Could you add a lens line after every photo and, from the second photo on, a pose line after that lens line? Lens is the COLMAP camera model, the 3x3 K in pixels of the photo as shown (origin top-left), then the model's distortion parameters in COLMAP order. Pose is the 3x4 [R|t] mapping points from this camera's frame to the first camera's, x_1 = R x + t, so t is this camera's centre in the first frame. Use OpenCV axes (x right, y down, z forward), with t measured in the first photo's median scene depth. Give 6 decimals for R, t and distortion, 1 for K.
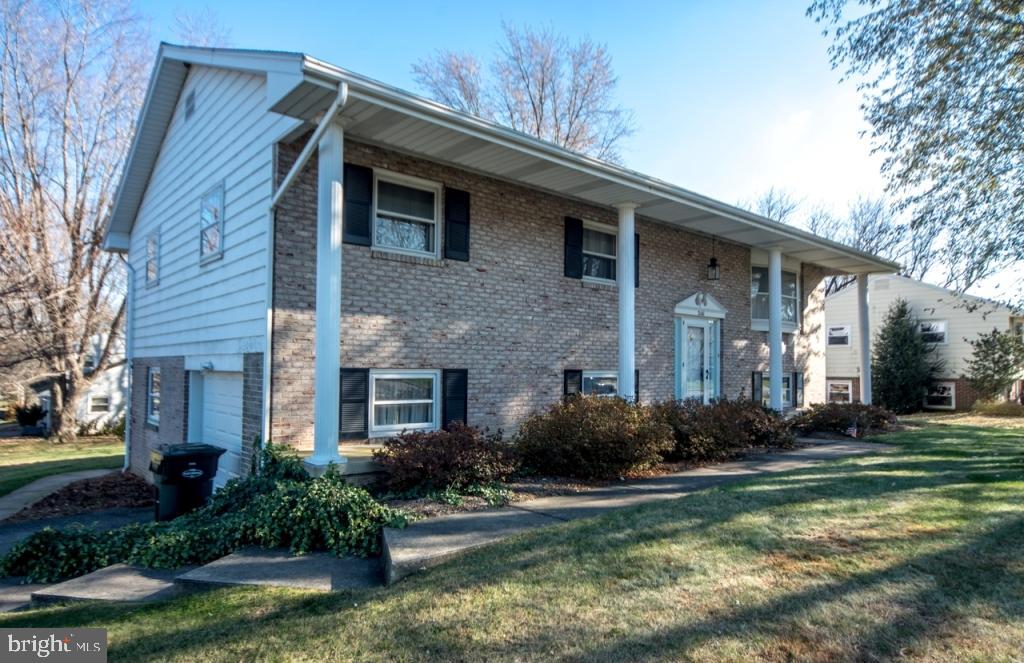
lens RADIAL K [[605.8, 0, 509.6], [0, 605.8, 333.6], [0, 0, 1]] dist [-0.000370, 0.000014]
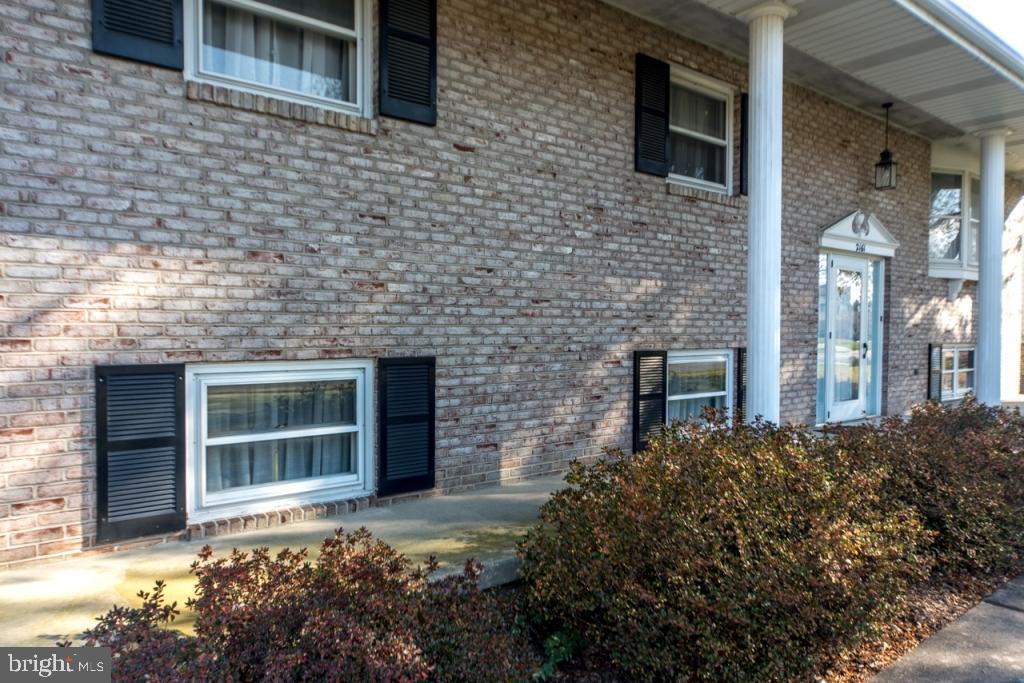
lens RADIAL K [[700.8, 0, 512.8], [0, 700.8, 344.6], [0, 0, 1]] dist [0.005753, 0.000478]
pose [[0.998816, -0.004031, -0.048483, 0.017483], [0.007832, 0.996887, 0.078454, 0.006377], [0.048016, -0.078740, 0.995738, 0.450218]]
